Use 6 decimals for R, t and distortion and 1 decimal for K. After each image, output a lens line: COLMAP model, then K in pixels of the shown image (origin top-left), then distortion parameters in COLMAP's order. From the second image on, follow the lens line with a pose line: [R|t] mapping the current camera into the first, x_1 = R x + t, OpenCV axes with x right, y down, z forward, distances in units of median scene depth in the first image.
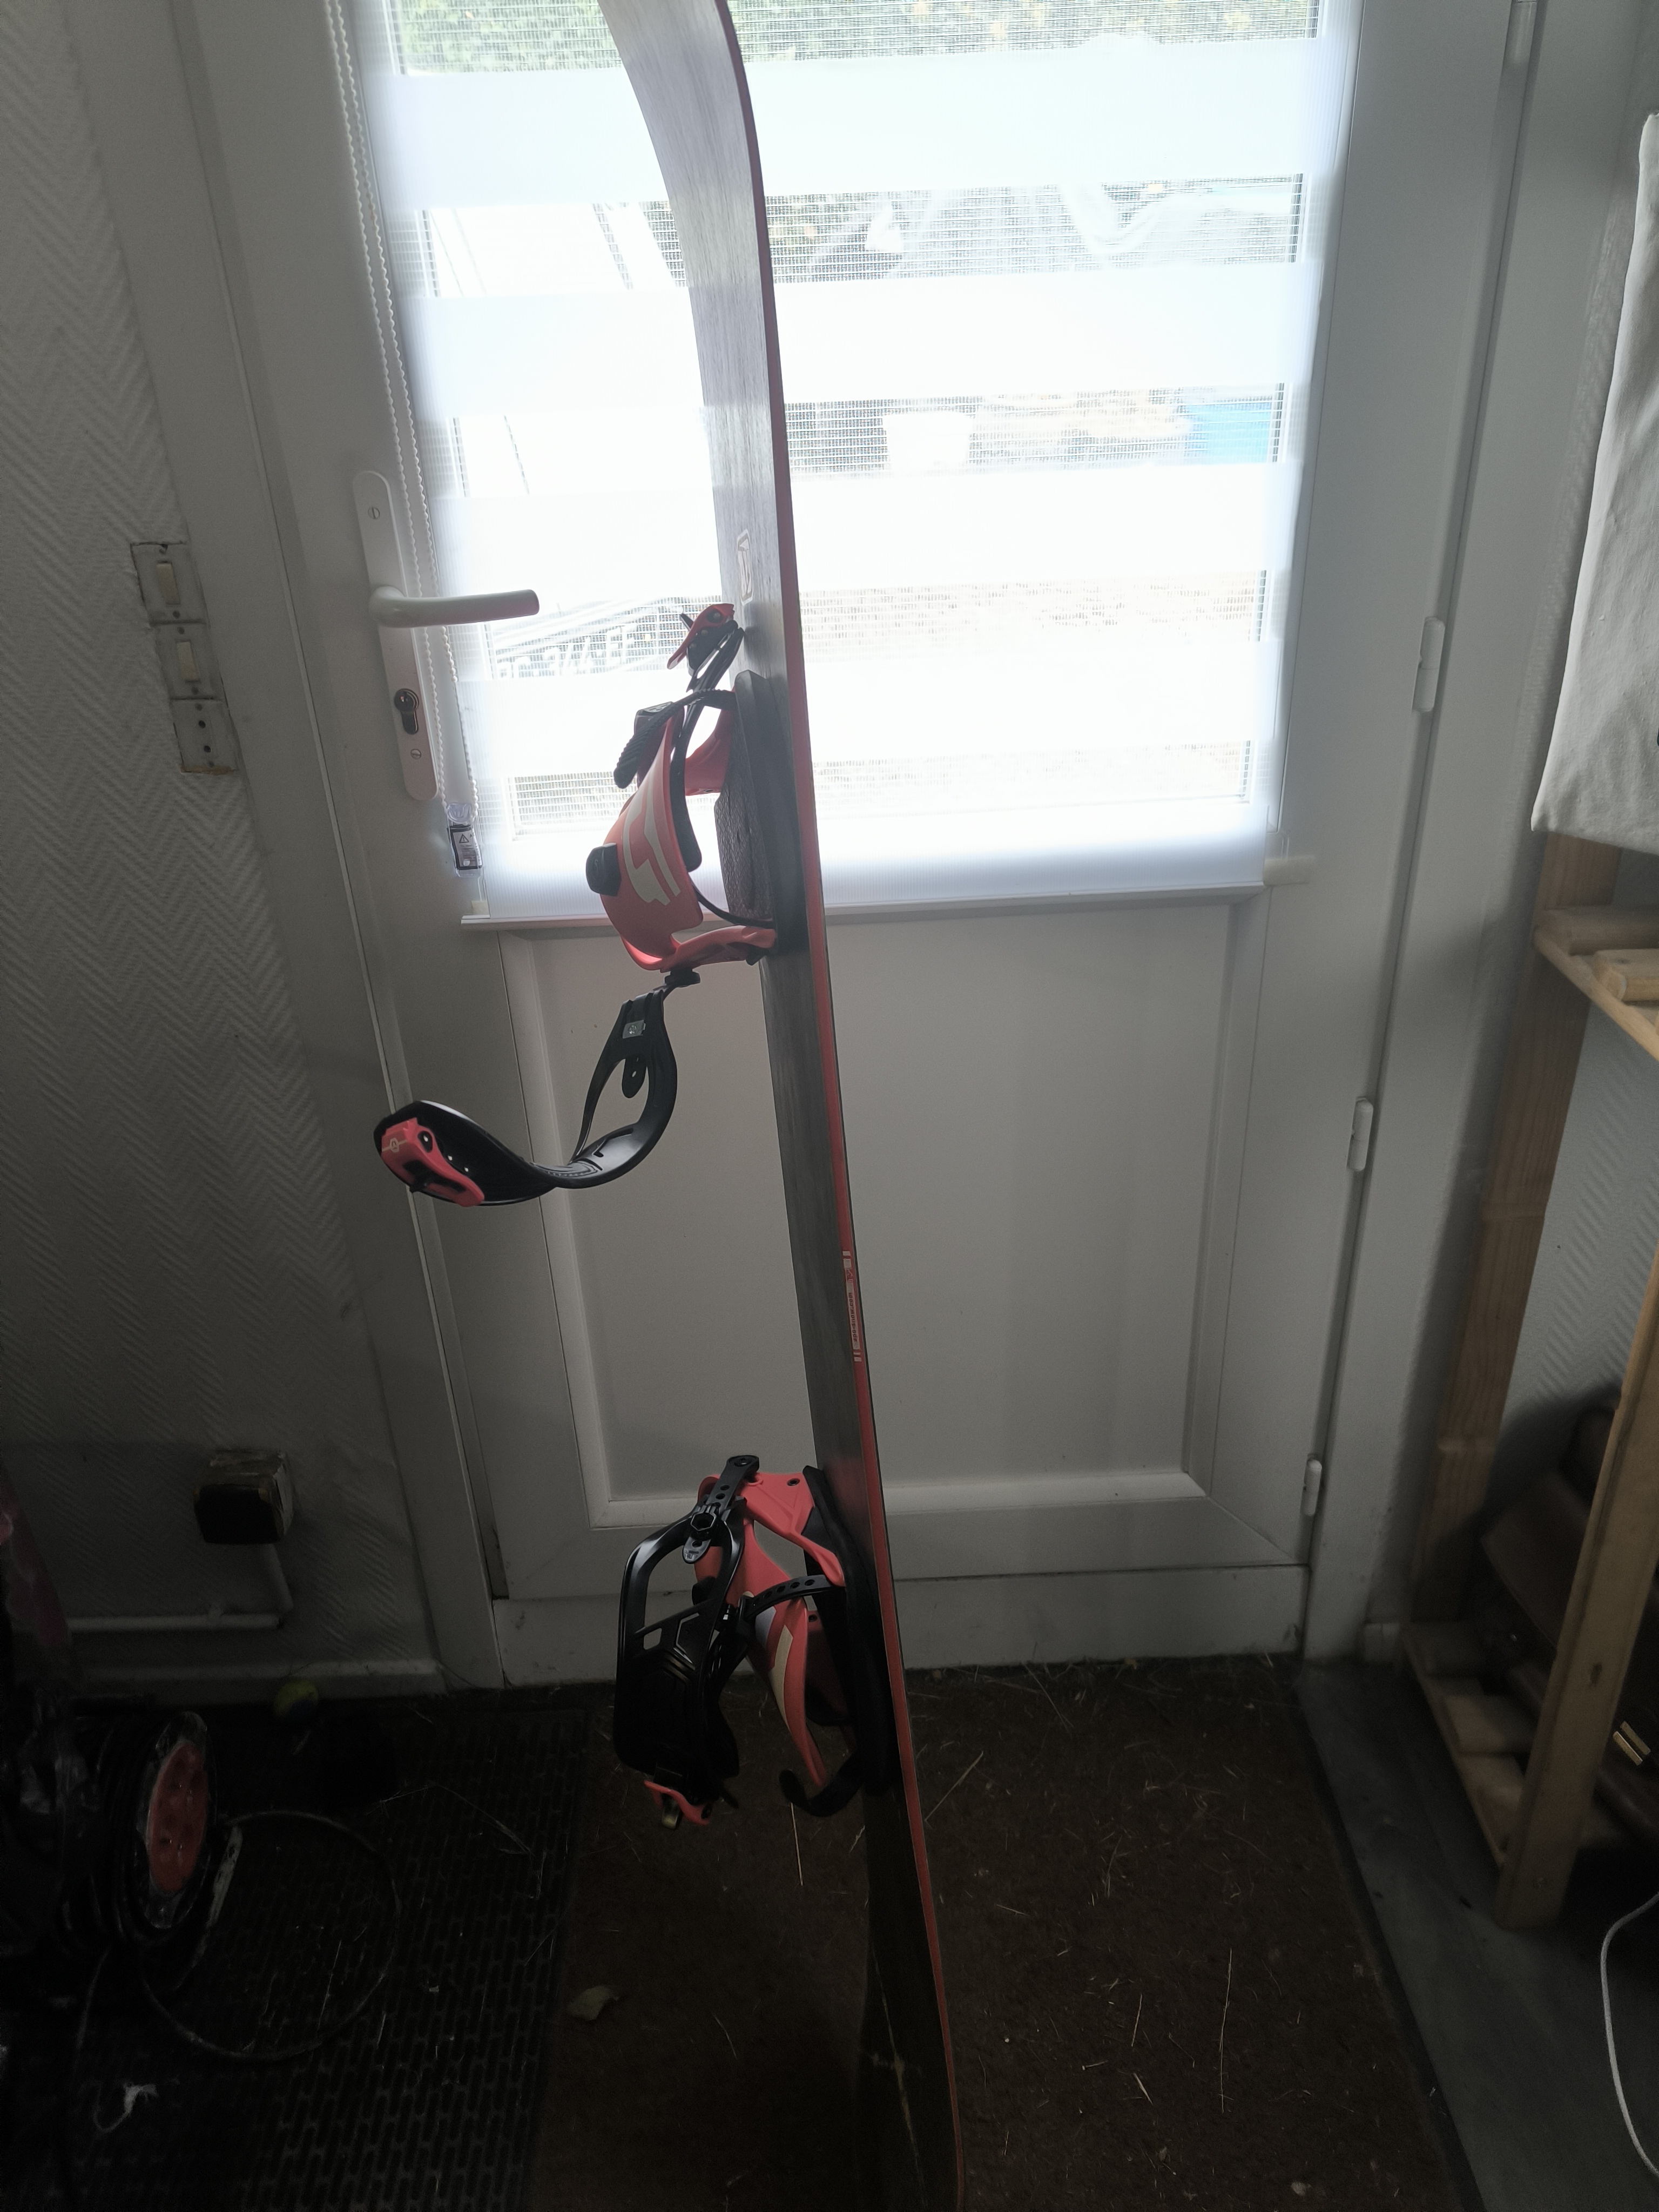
lens RADIAL K [[1552.7, 0, 839.5], [0, 1552.7, 1067.7], [0, 0, 1]] dist [0.015677, 0.000128]
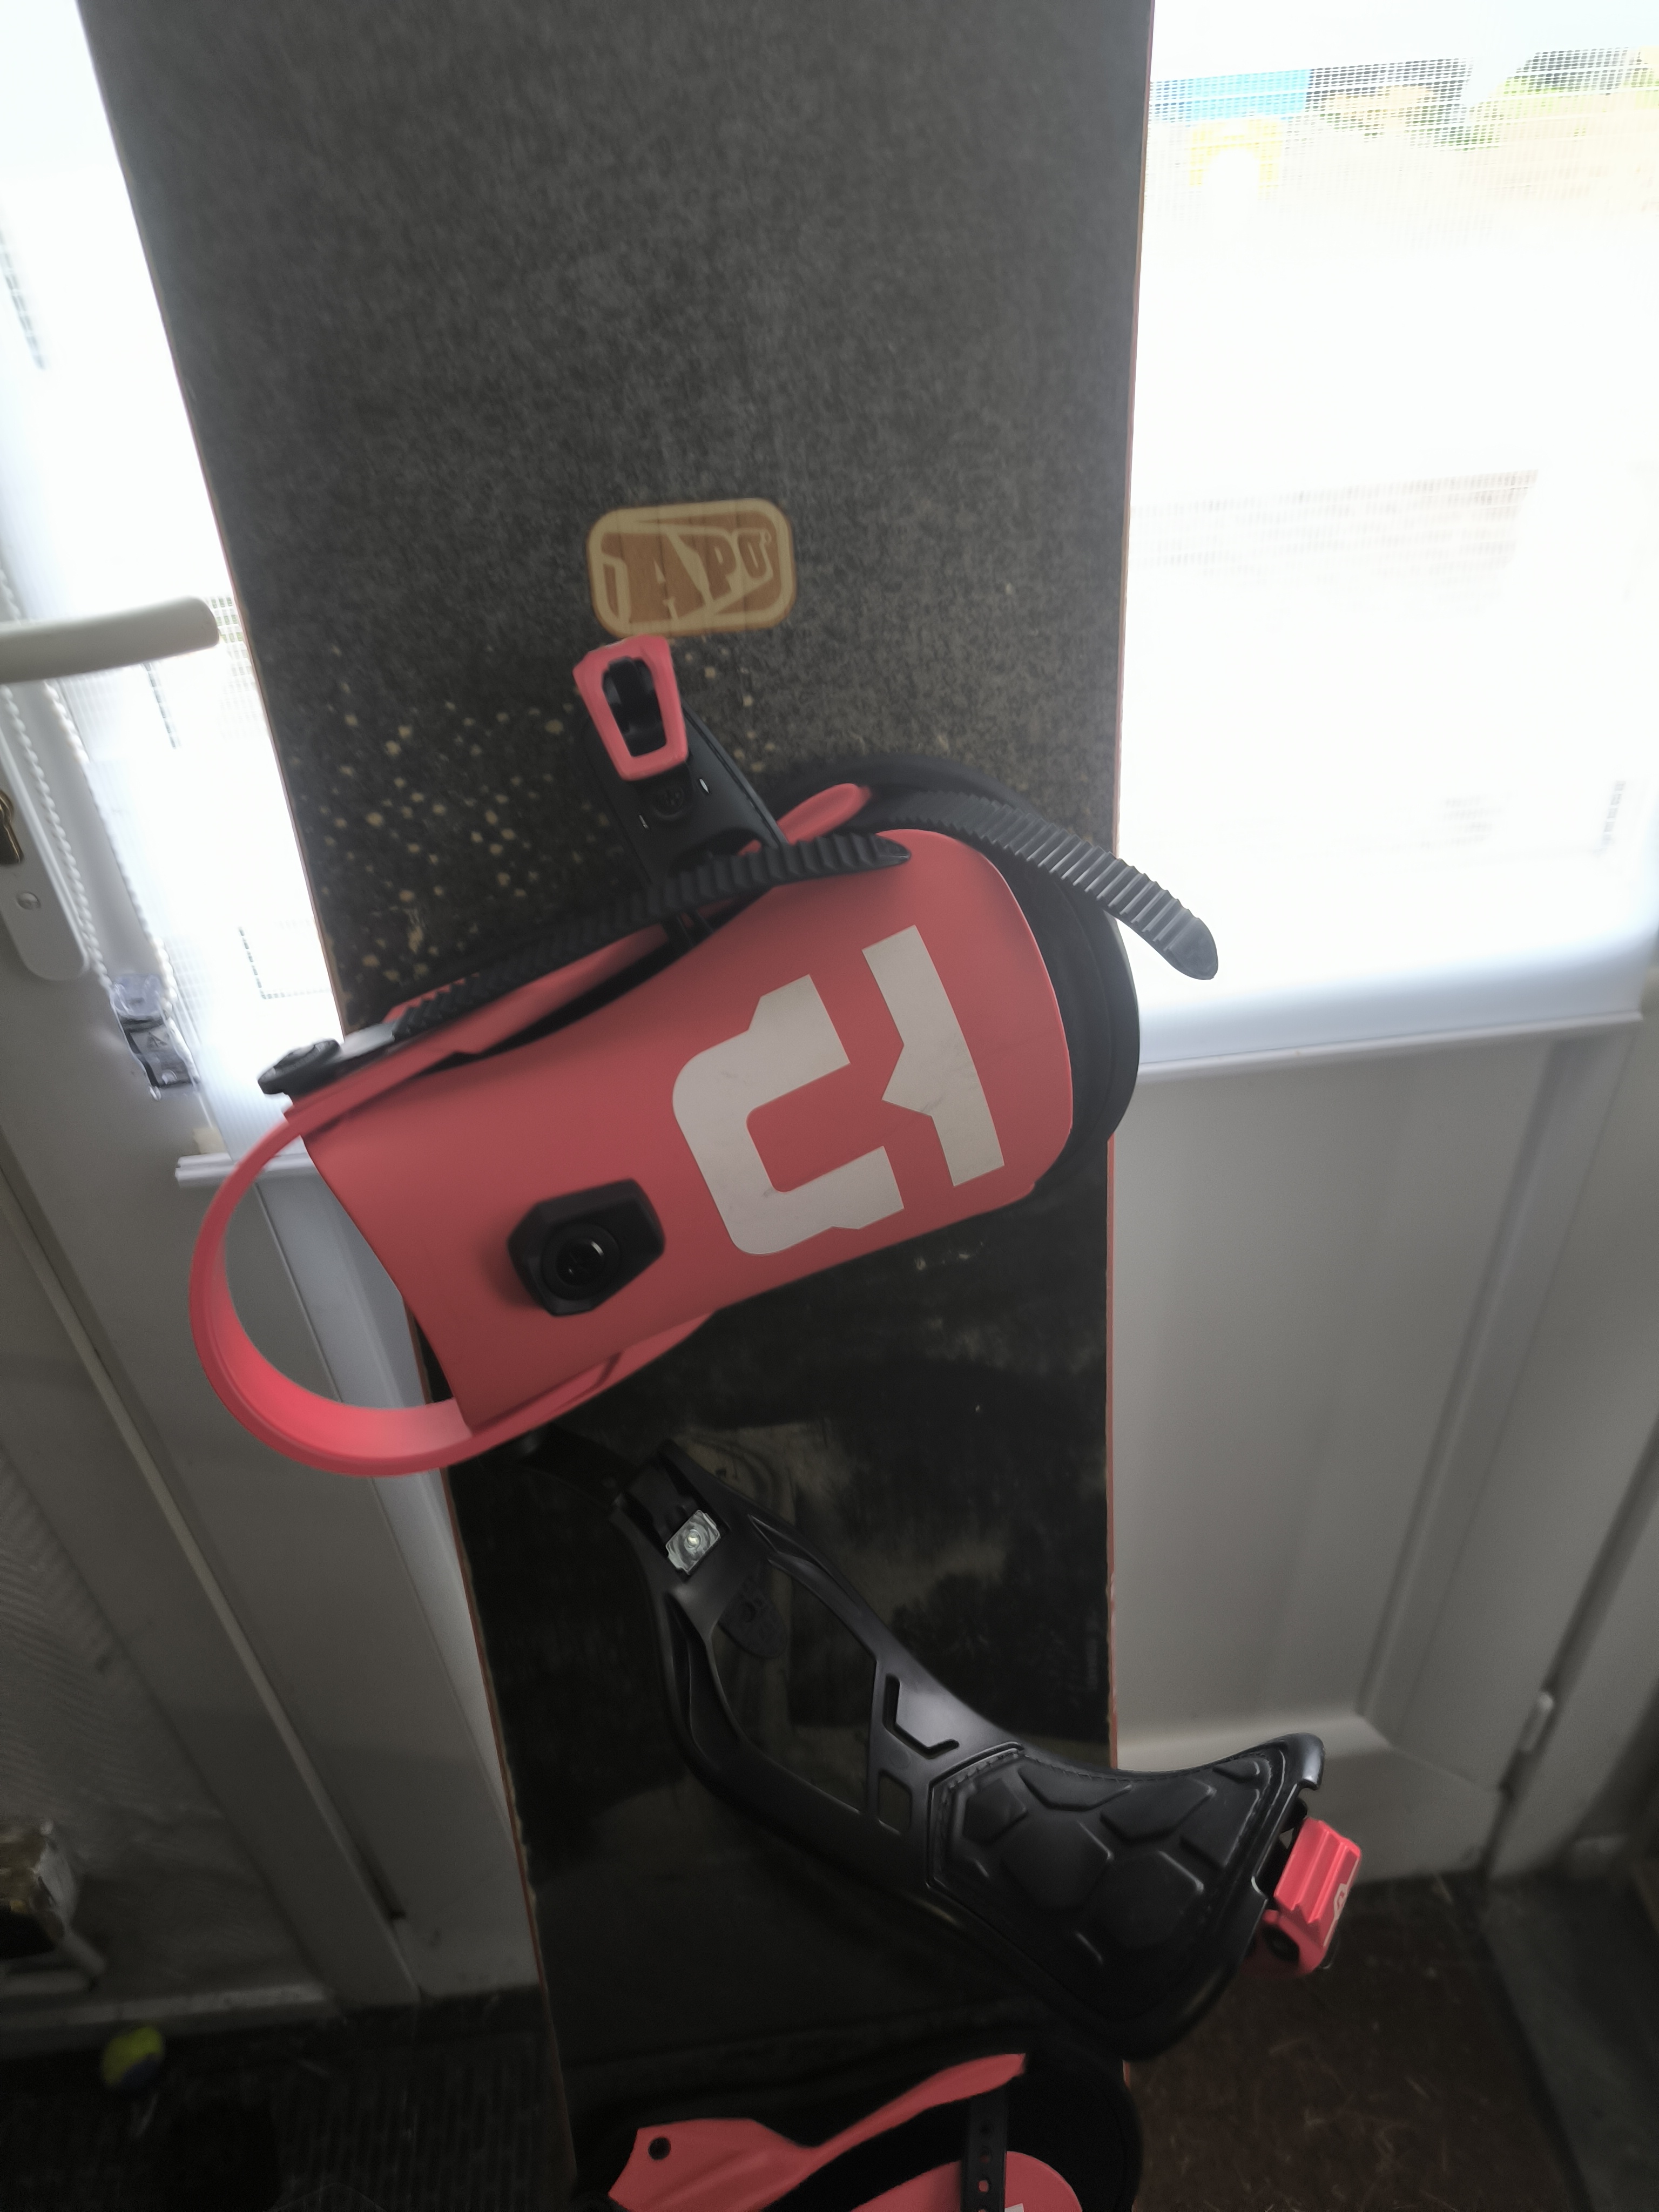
lens RADIAL K [[1562.2, 0, 836.9], [0, 1562.2, 1066.5], [0, 0, 1]] dist [0.006635, -0.001884]
pose [[0.997775, -0.052763, 0.040759, -0.032896], [0.045020, 0.984096, 0.171840, -0.188655], [-0.049177, -0.169622, 0.984281, 0.414579]]
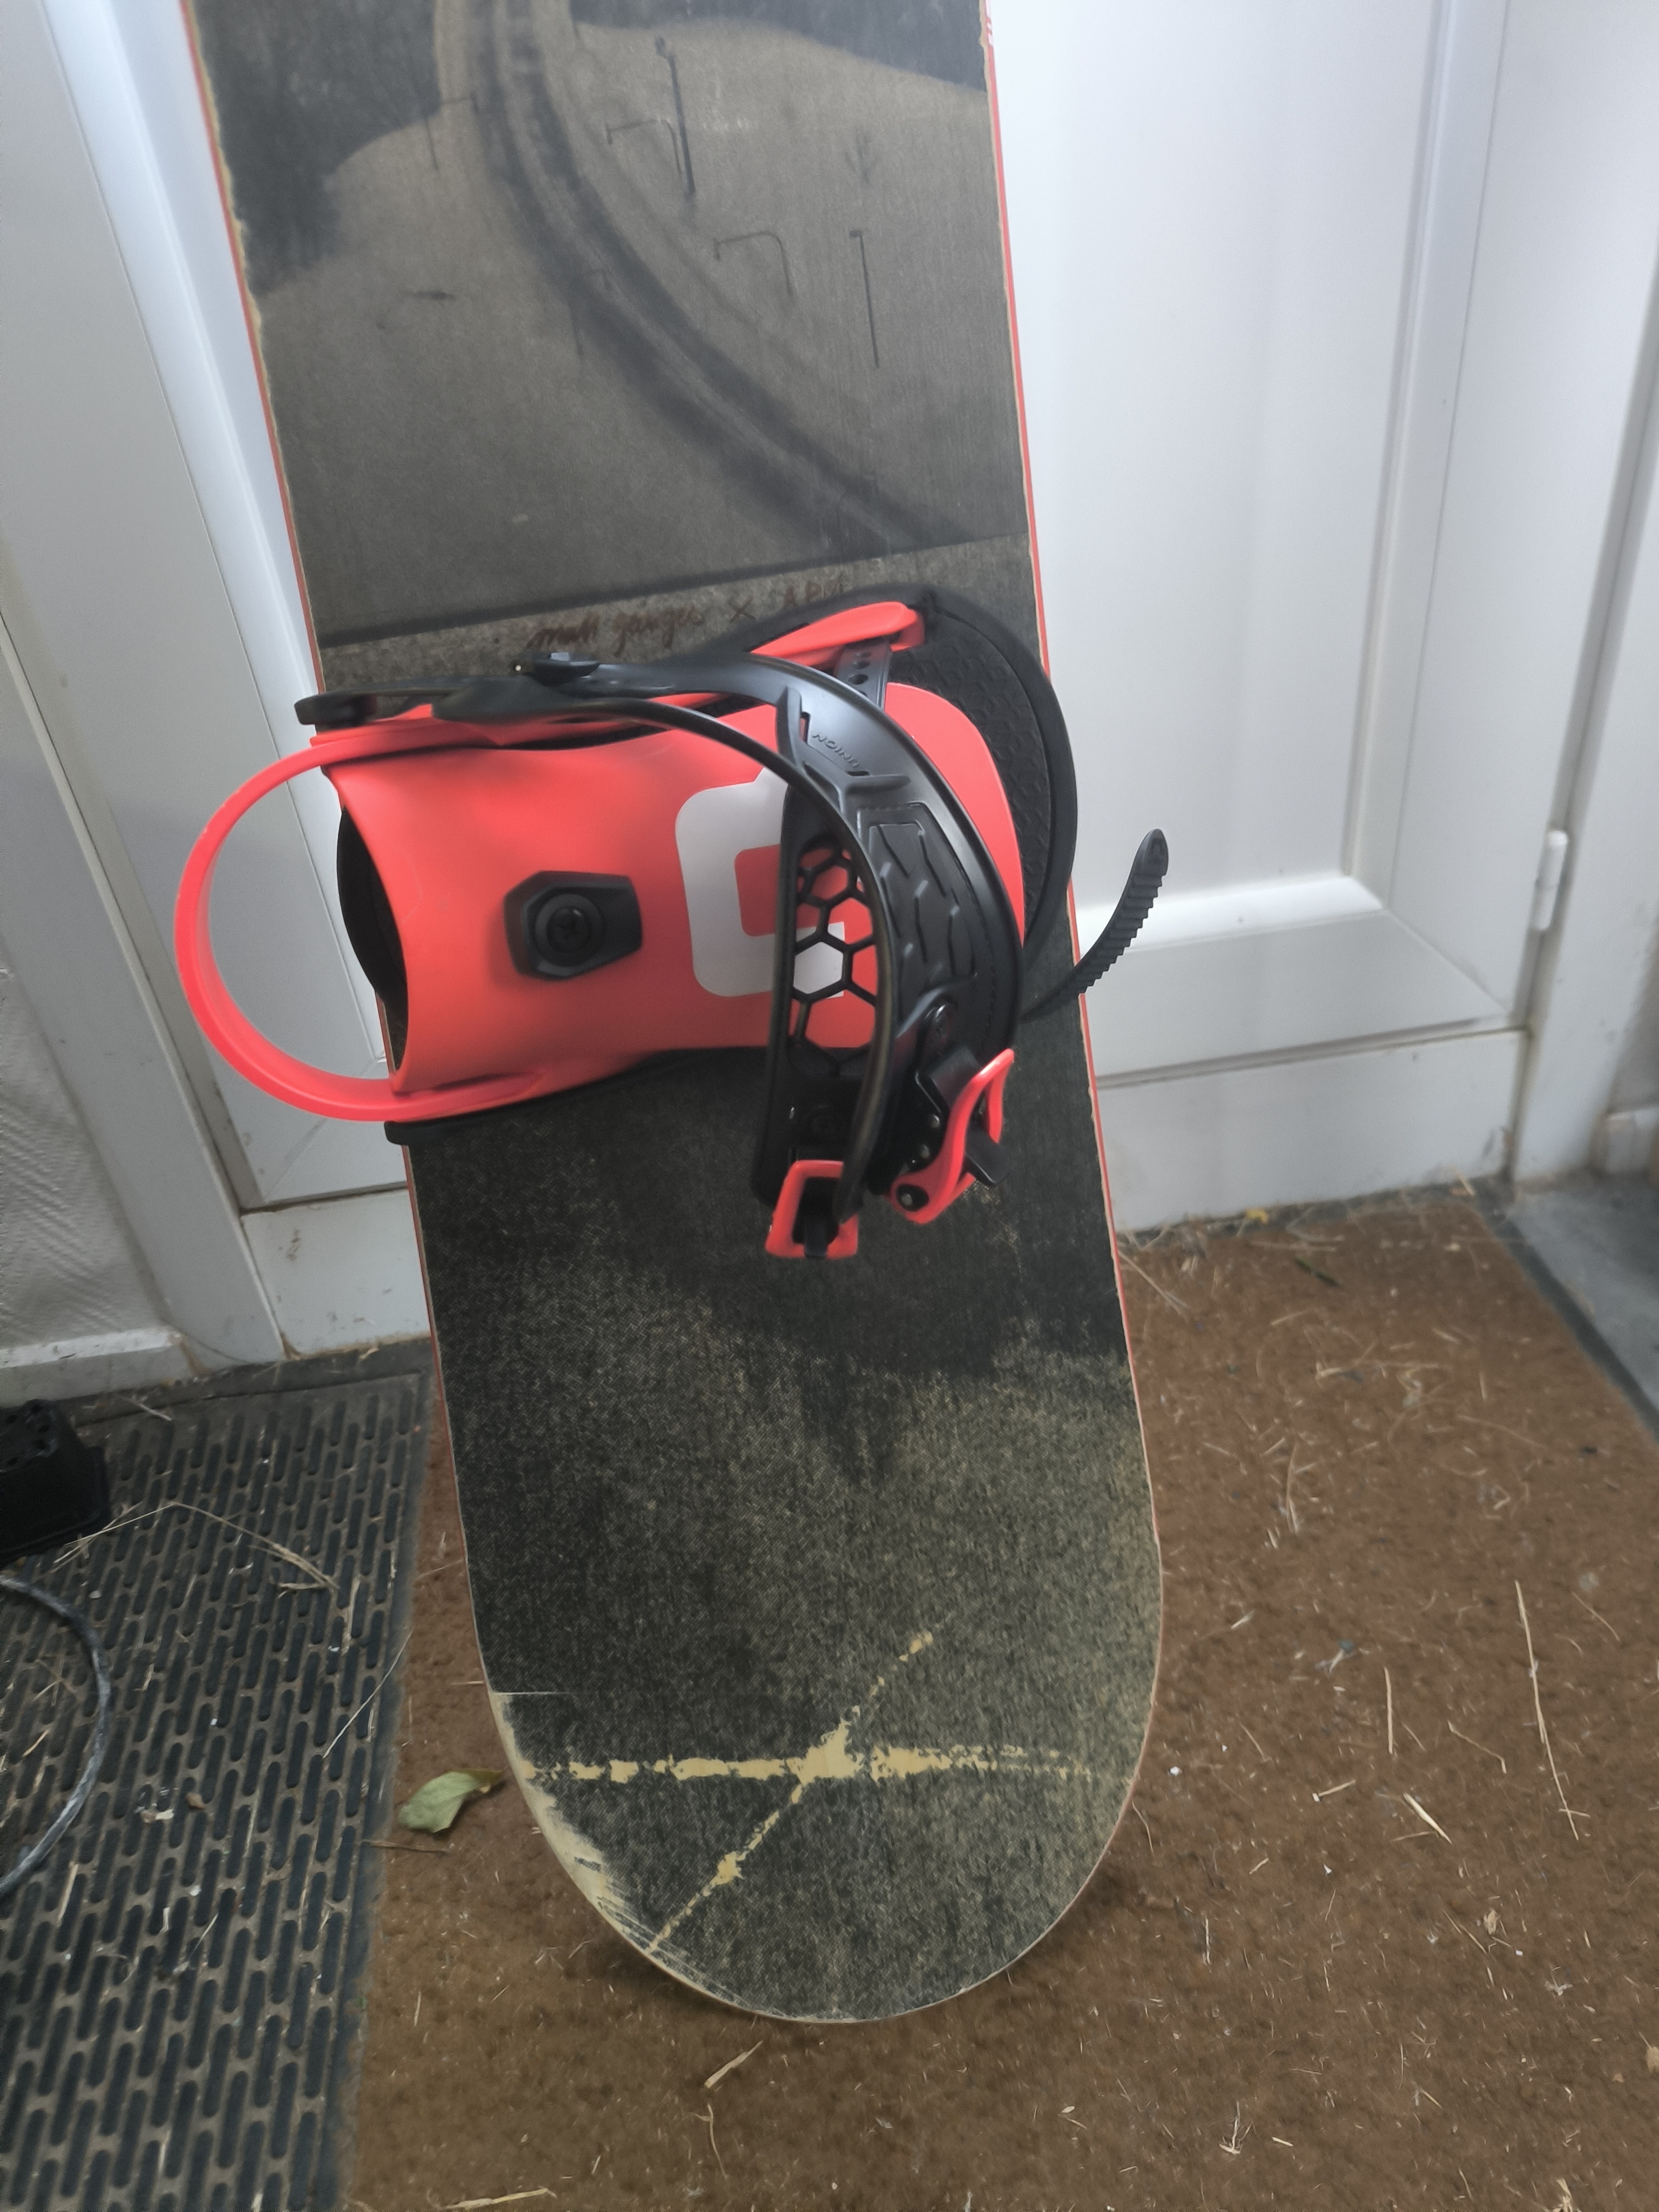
lens RADIAL K [[1562.2, 0, 836.9], [0, 1562.2, 1066.5], [0, 0, 1]] dist [0.006635, -0.001884]
pose [[0.993404, -0.102725, 0.050947, -0.017591], [0.096431, 0.988842, 0.113544, 0.282795], [-0.062042, -0.107882, 0.992226, 0.454331]]
